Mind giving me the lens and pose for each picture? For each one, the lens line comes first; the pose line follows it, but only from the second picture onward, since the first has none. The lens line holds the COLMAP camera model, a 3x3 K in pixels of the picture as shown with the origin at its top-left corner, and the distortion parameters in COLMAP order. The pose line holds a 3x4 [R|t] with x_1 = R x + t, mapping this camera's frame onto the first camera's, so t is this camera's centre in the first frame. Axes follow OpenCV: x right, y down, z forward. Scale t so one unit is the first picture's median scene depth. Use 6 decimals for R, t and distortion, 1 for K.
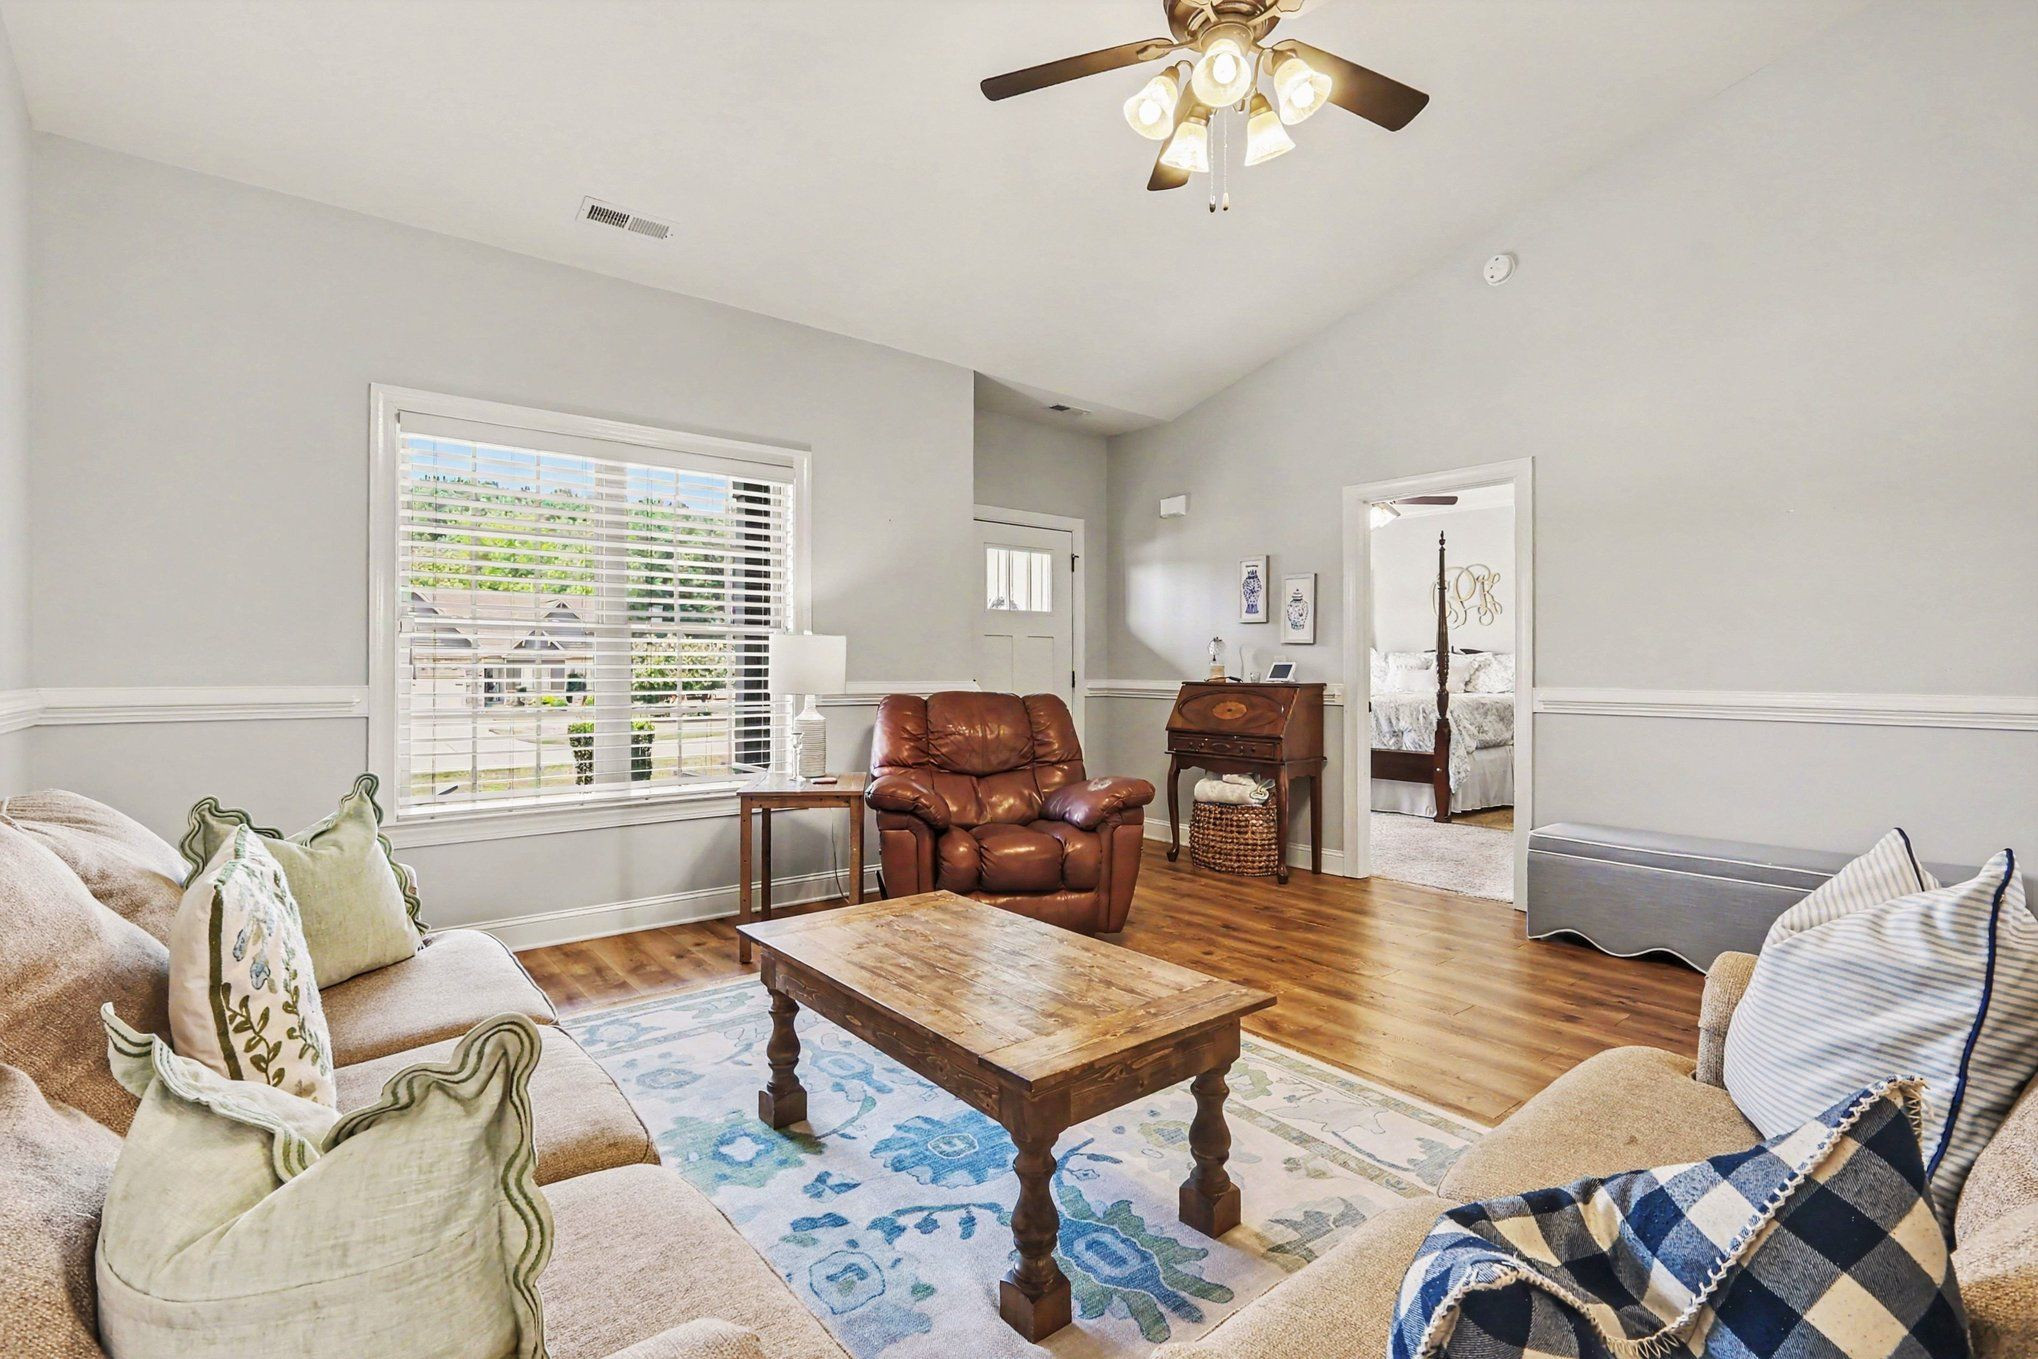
lens RADIAL K [[933.1, 0, 1015.6], [0, 933.1, 658.4], [0, 0, 1]] dist [-0.009906, 0.002567]
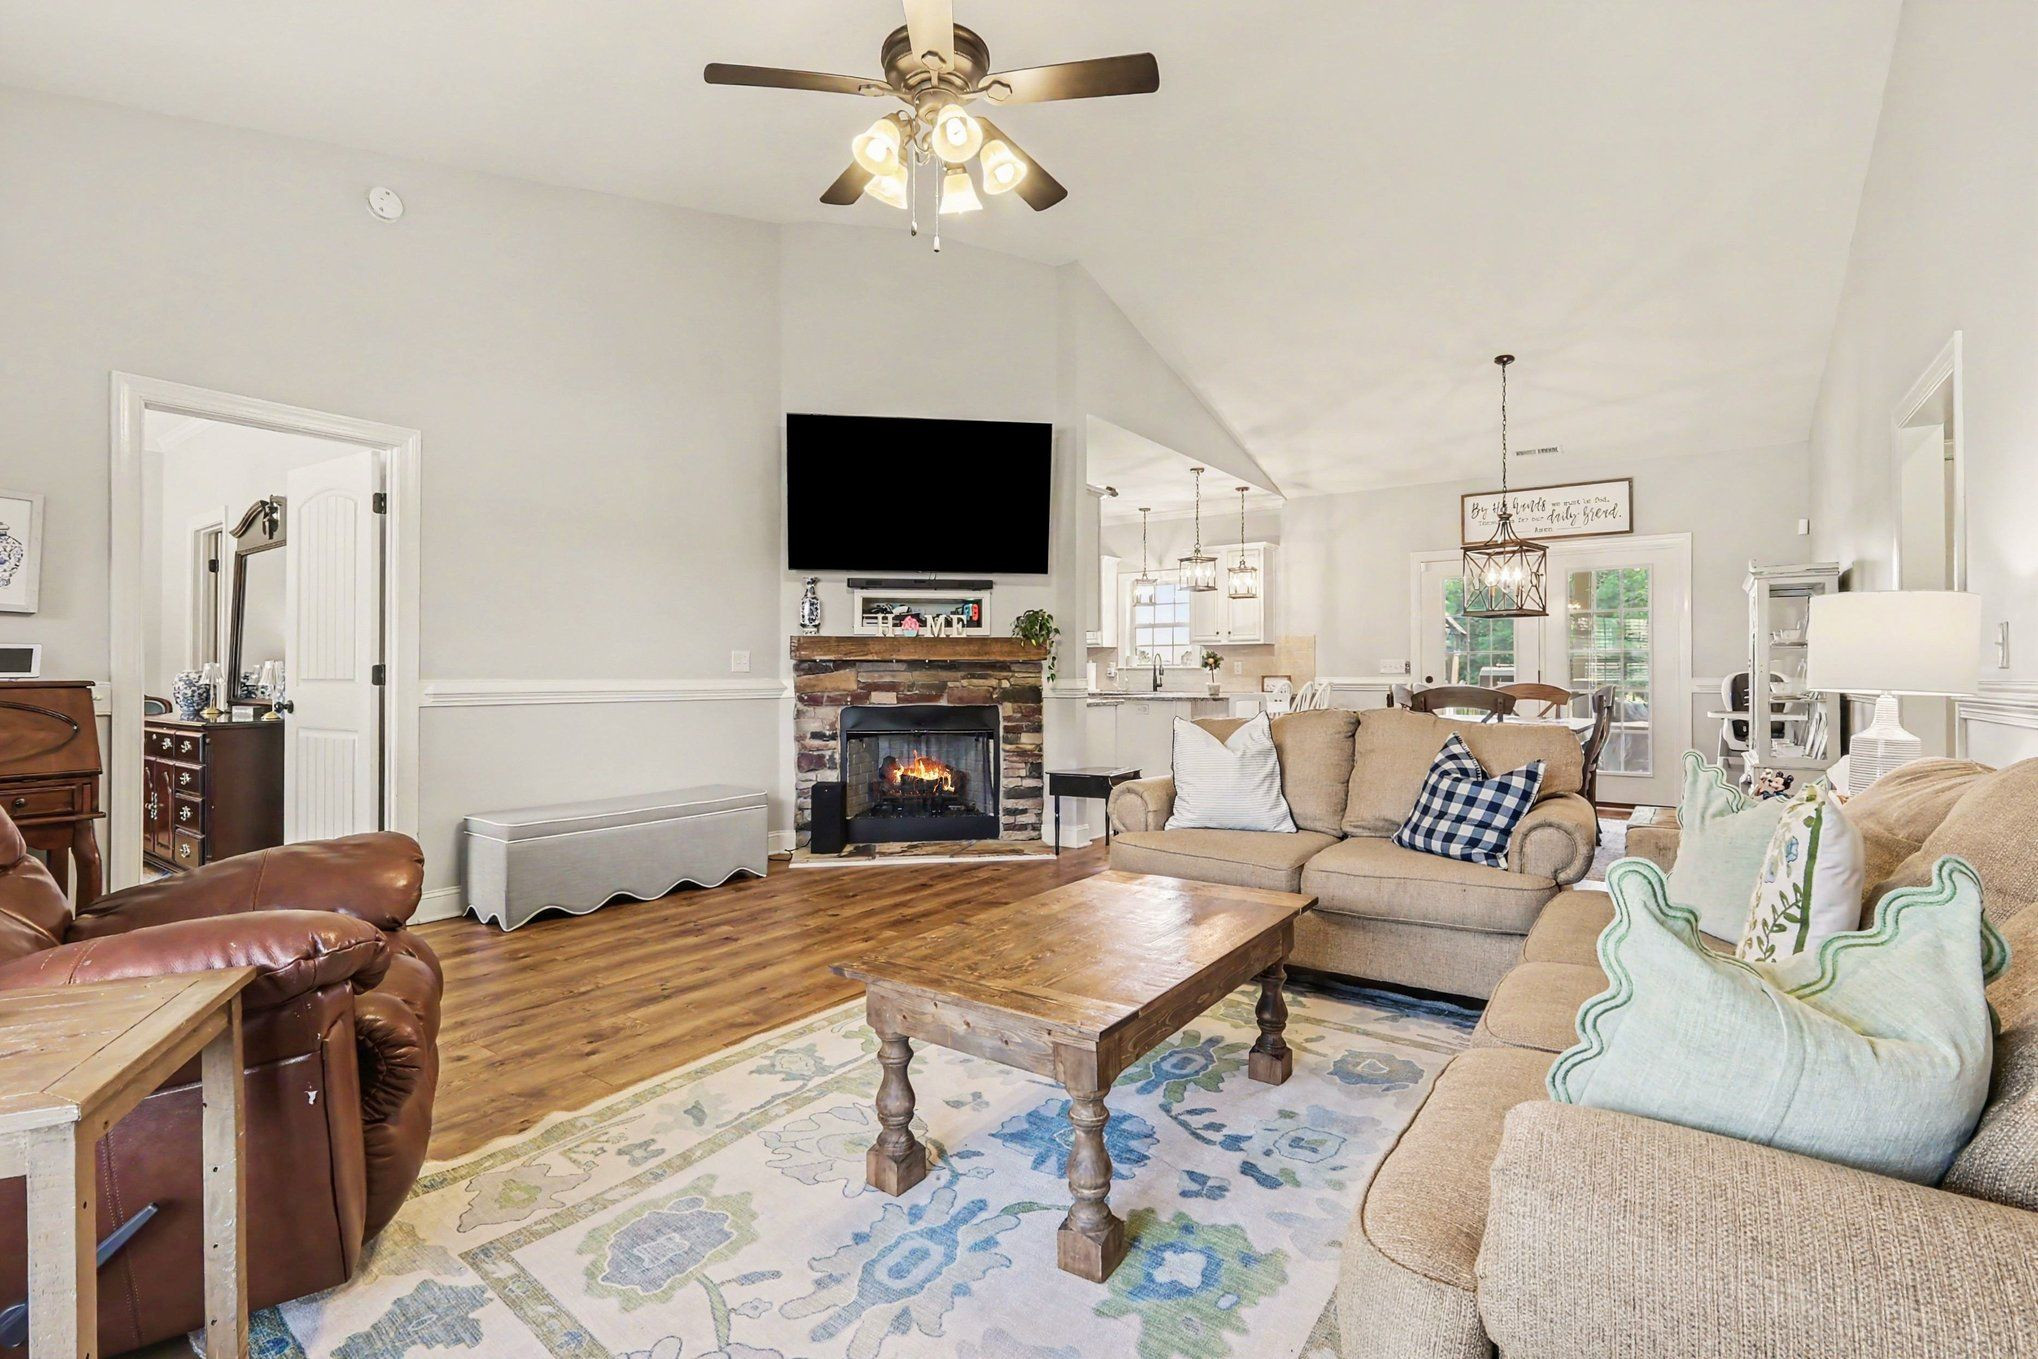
lens RADIAL K [[933.1, 0, 1027.0], [0, 933.1, 663.7], [0, 0, 1]] dist [-0.009906, 0.002567]
pose [[-0.260589, 0.005148, 0.965436, -0.601558], [-0.007884, 0.999941, -0.007460, 0.020535], [-0.965418, -0.009556, -0.260533, 0.794523]]
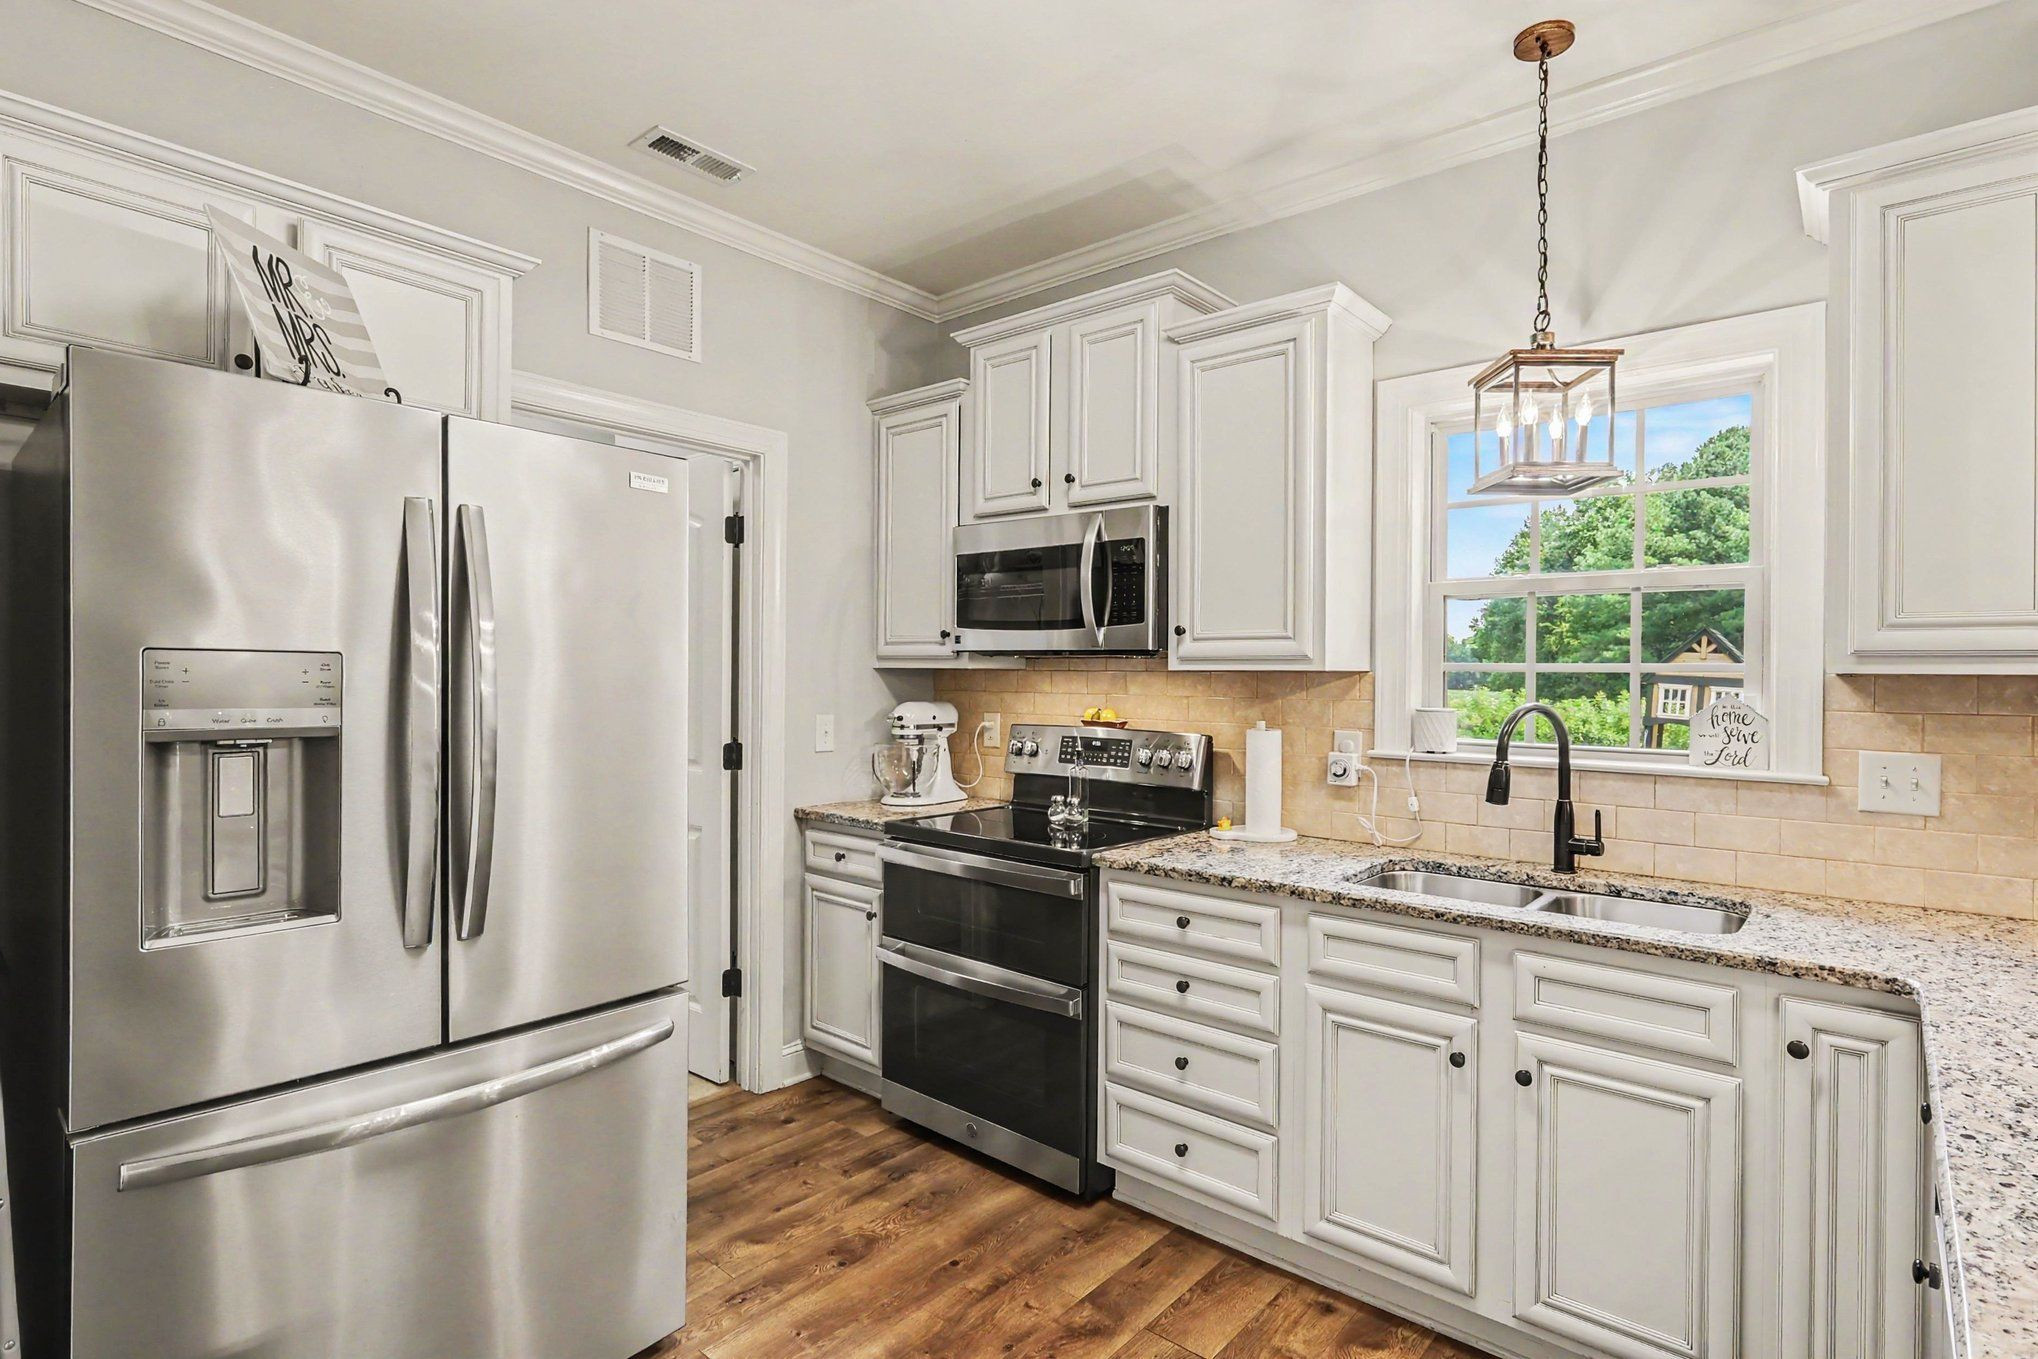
lens RADIAL K [[1027.4, 0, 1057.9], [0, 1027.4, 682.3], [0, 0, 1]] dist [-0.005102, 0.002276]
pose [[-0.199195, -0.012428, 0.979881, 1.288655], [-0.016583, 0.999819, 0.009310, -0.046398], [-0.979819, -0.014395, -0.199365, 0.201252]]
